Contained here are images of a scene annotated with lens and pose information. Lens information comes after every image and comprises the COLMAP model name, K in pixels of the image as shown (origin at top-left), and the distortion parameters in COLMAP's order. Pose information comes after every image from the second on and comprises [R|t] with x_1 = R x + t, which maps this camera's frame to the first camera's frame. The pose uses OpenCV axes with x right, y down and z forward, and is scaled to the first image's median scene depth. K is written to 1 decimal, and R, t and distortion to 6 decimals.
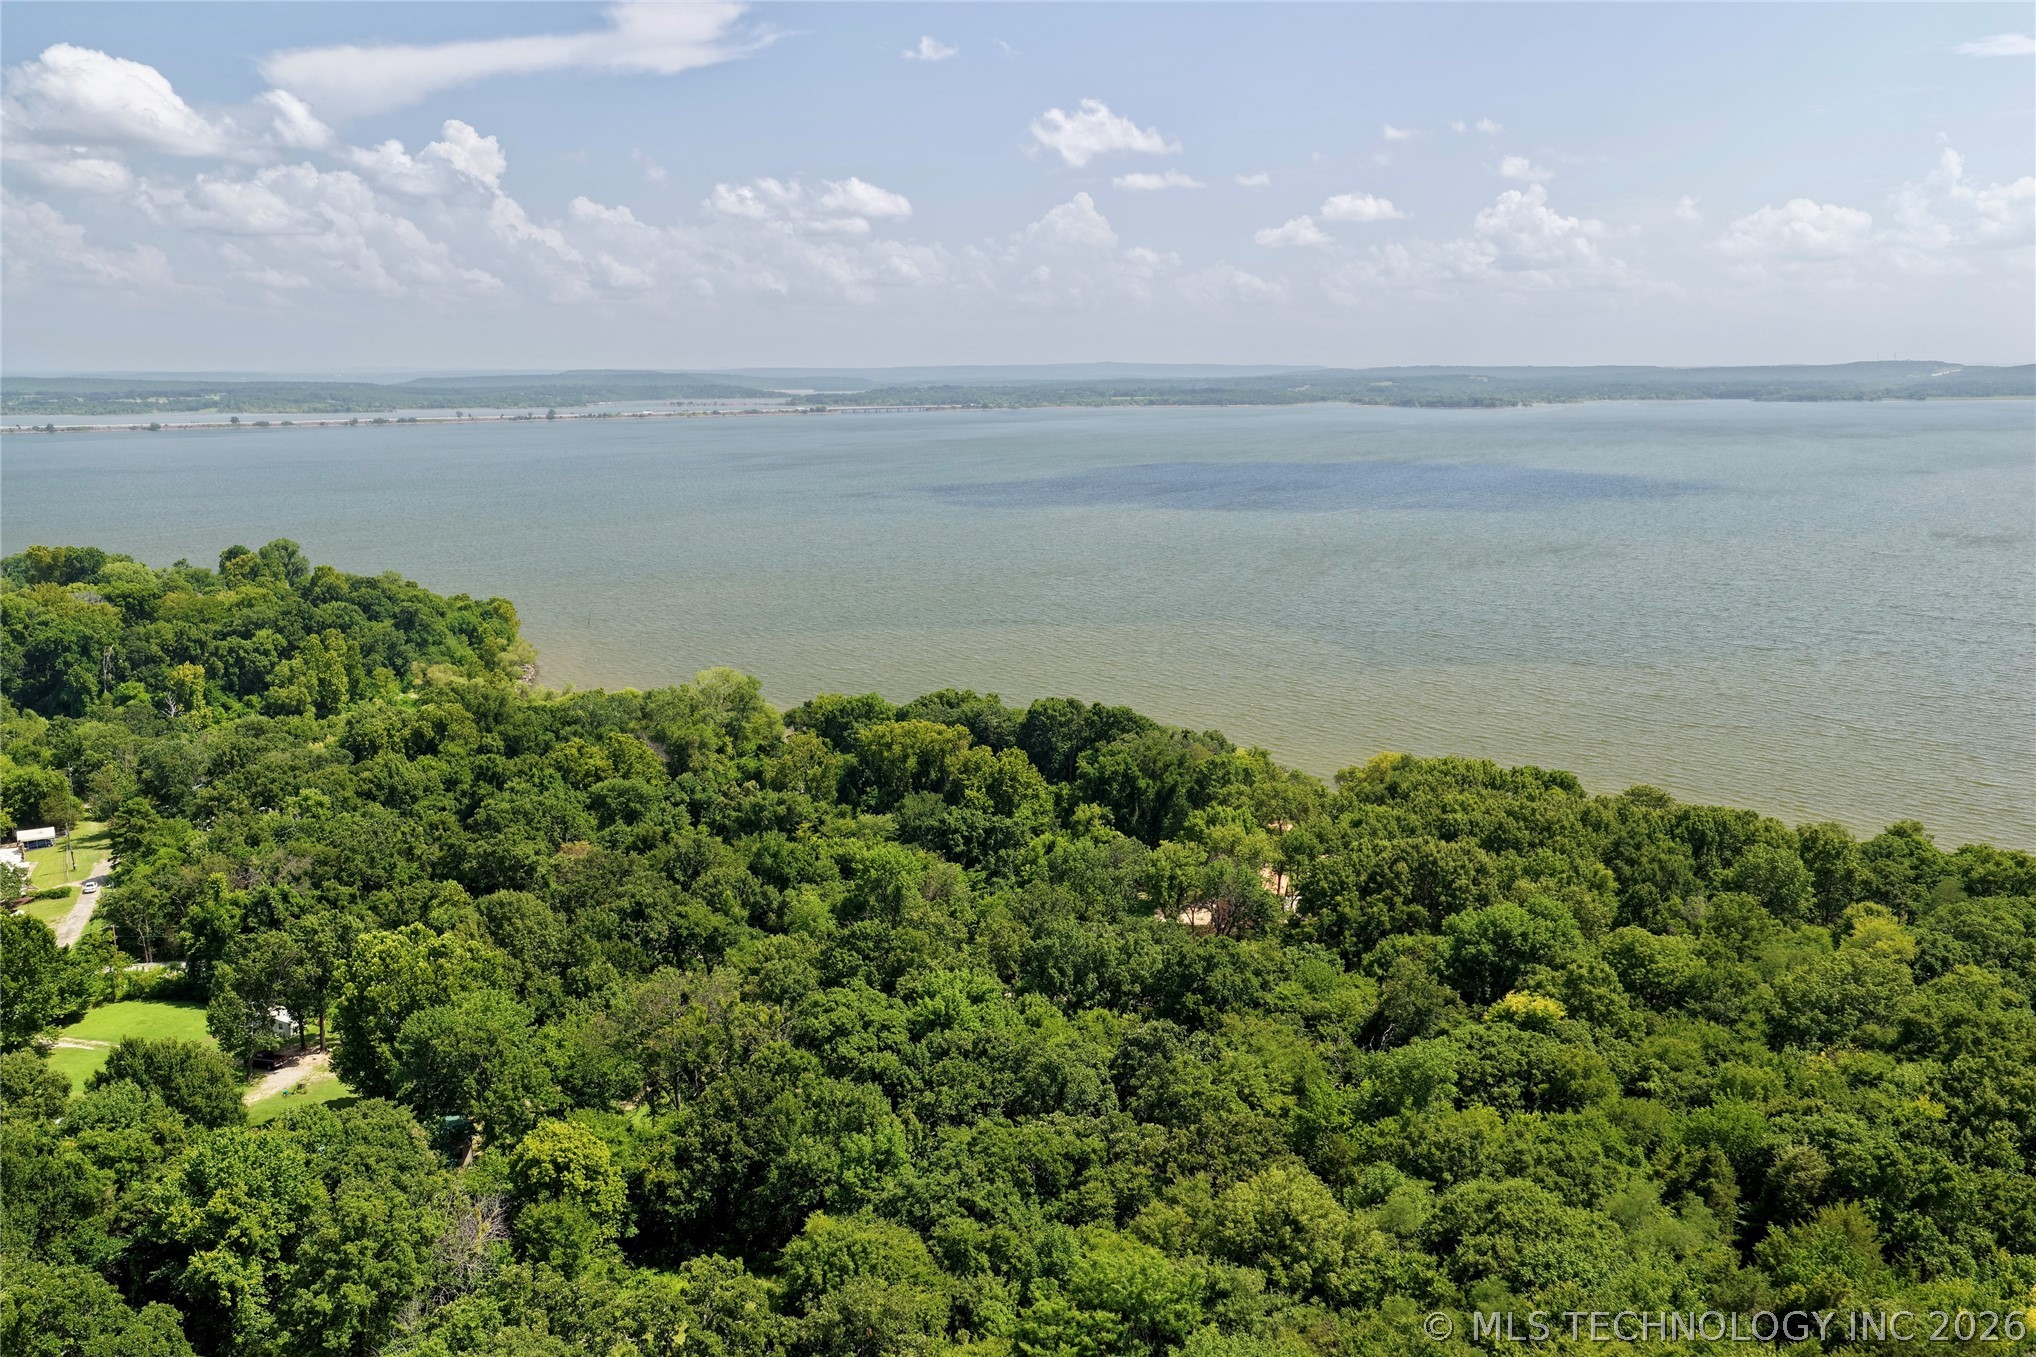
lens RADIAL K [[1686.9, 0, 1022.2], [0, 1686.9, 681.1], [0, 0, 1]] dist [-0.017651, 0.046348]
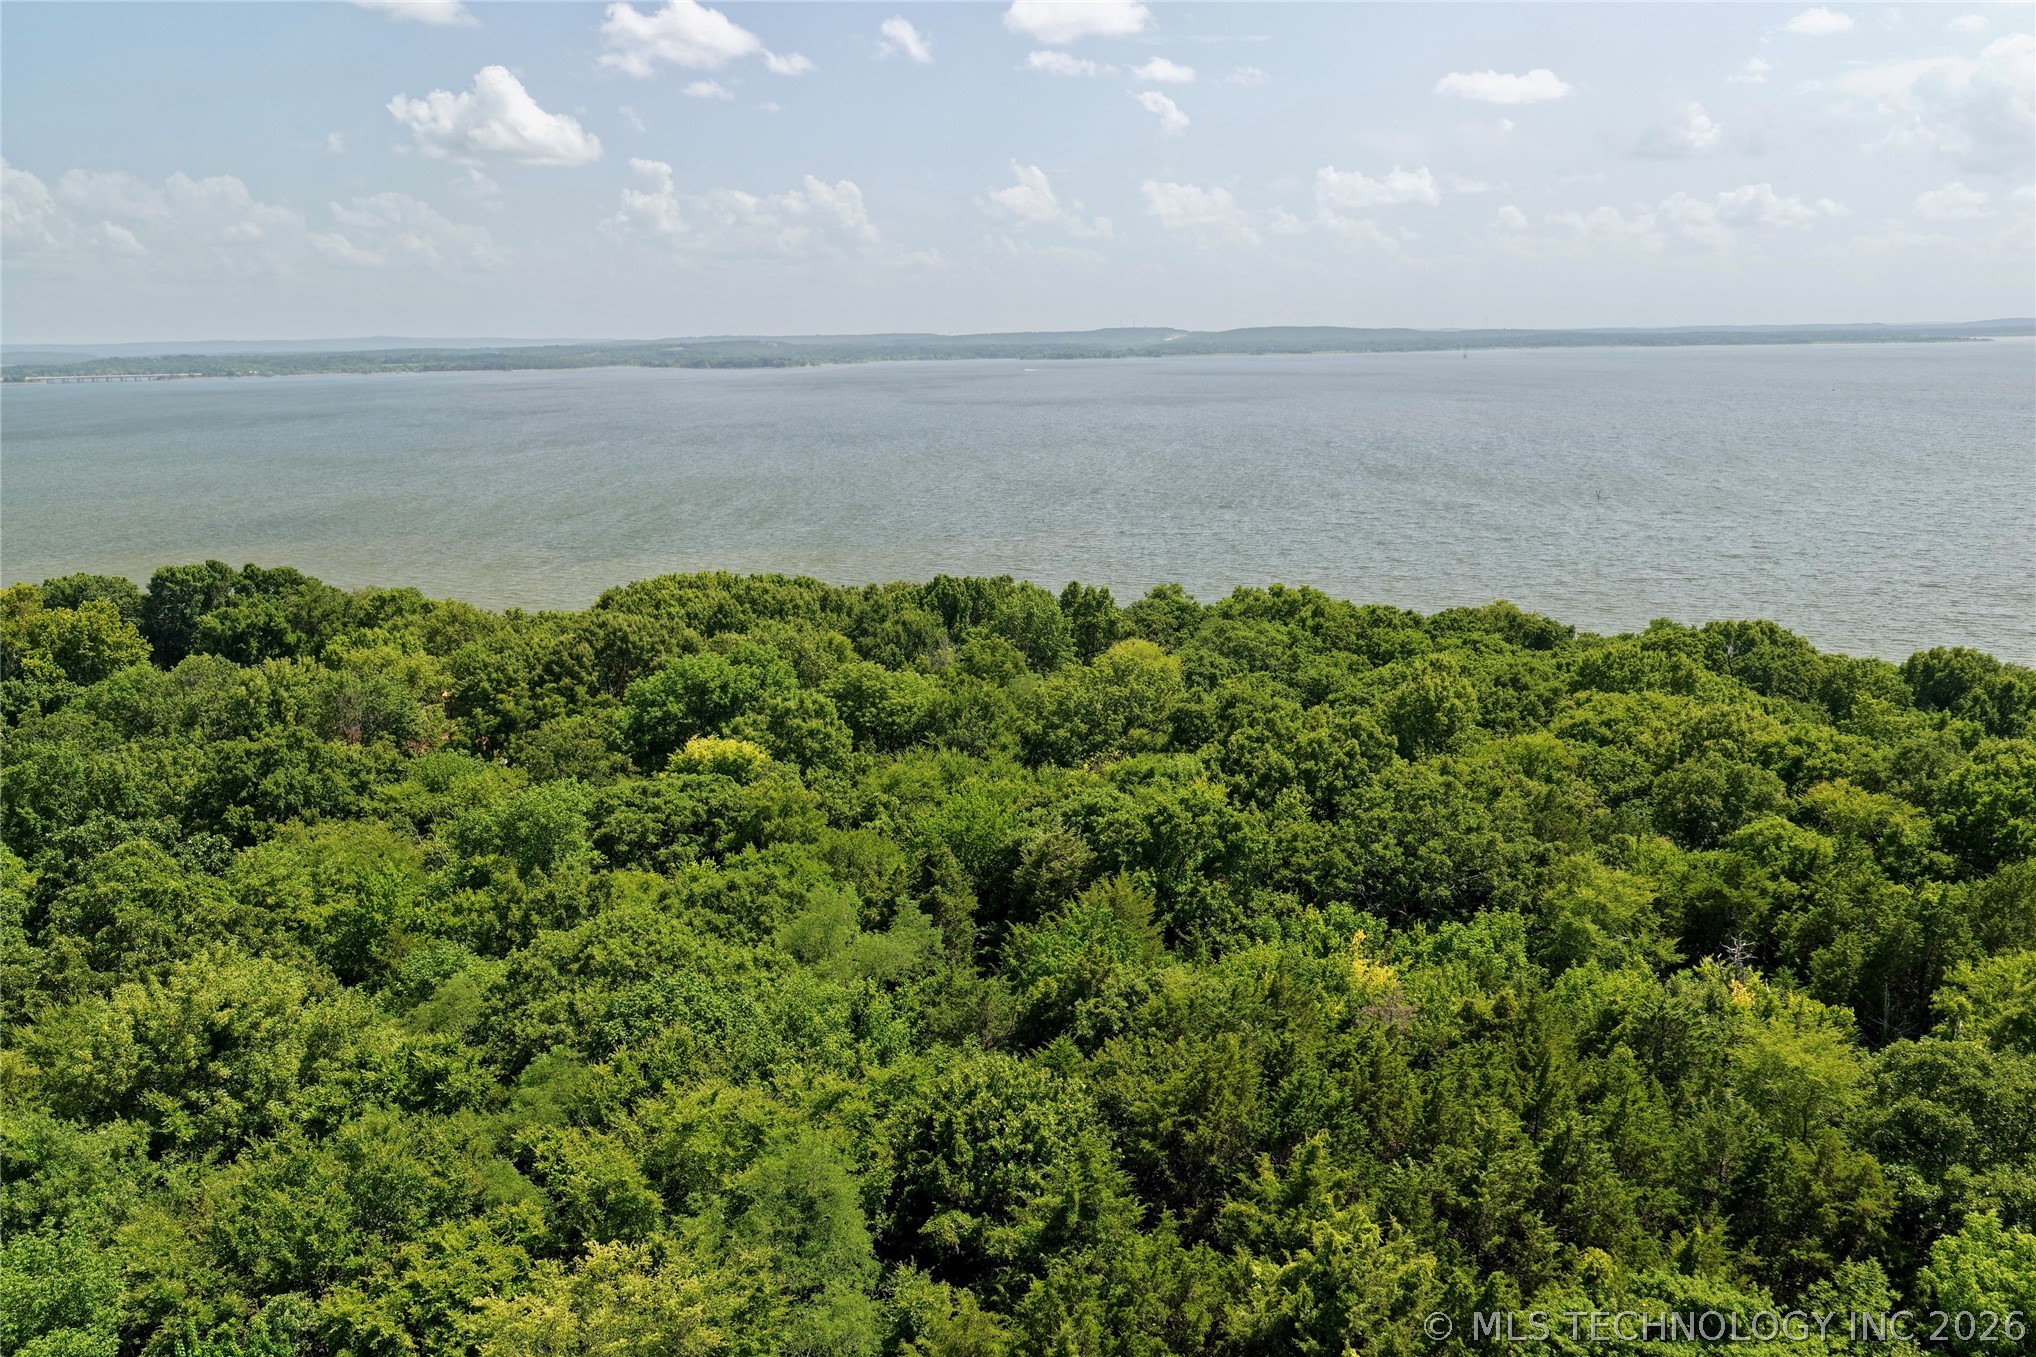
lens RADIAL K [[1686.9, 0, 1022.2], [0, 1686.9, 681.1], [0, 0, 1]] dist [-0.017651, 0.046348]
pose [[0.919026, -0.085084, 0.384905, 0.133029], [0.079658, 0.996369, 0.030051, 0.139622], [-0.386065, 0.003043, 0.922467, 0.255837]]
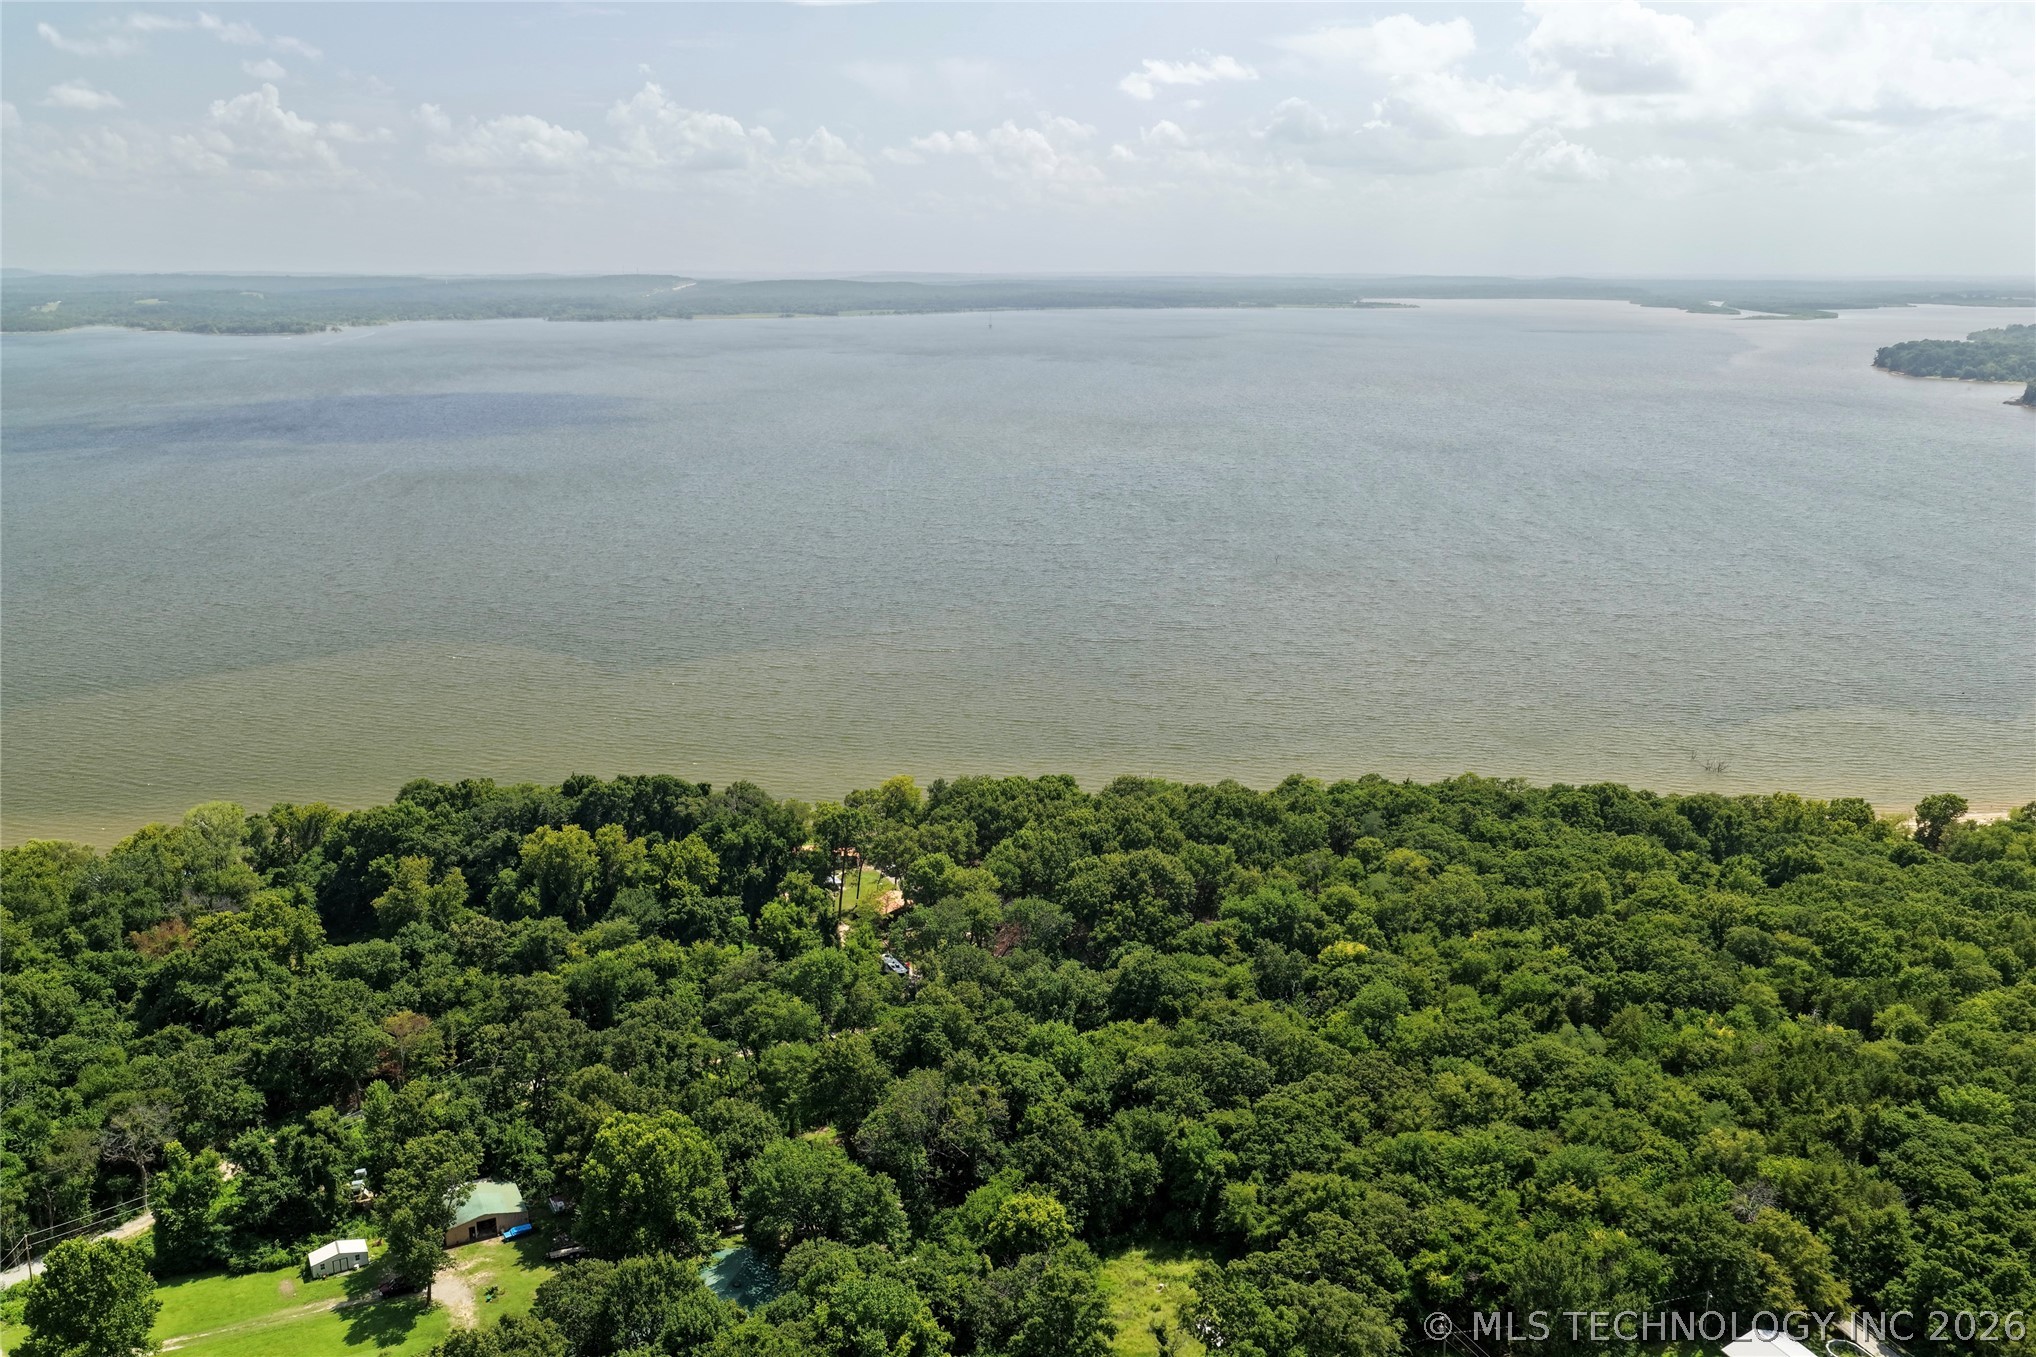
lens RADIAL K [[1686.9, 0, 1022.2], [0, 1686.9, 681.1], [0, 0, 1]] dist [-0.017651, 0.046348]
pose [[0.762642, -0.146097, 0.630105, -0.905550], [0.110735, 0.989266, 0.095346, -0.251542], [-0.637272, -0.002940, 0.770634, -0.086387]]
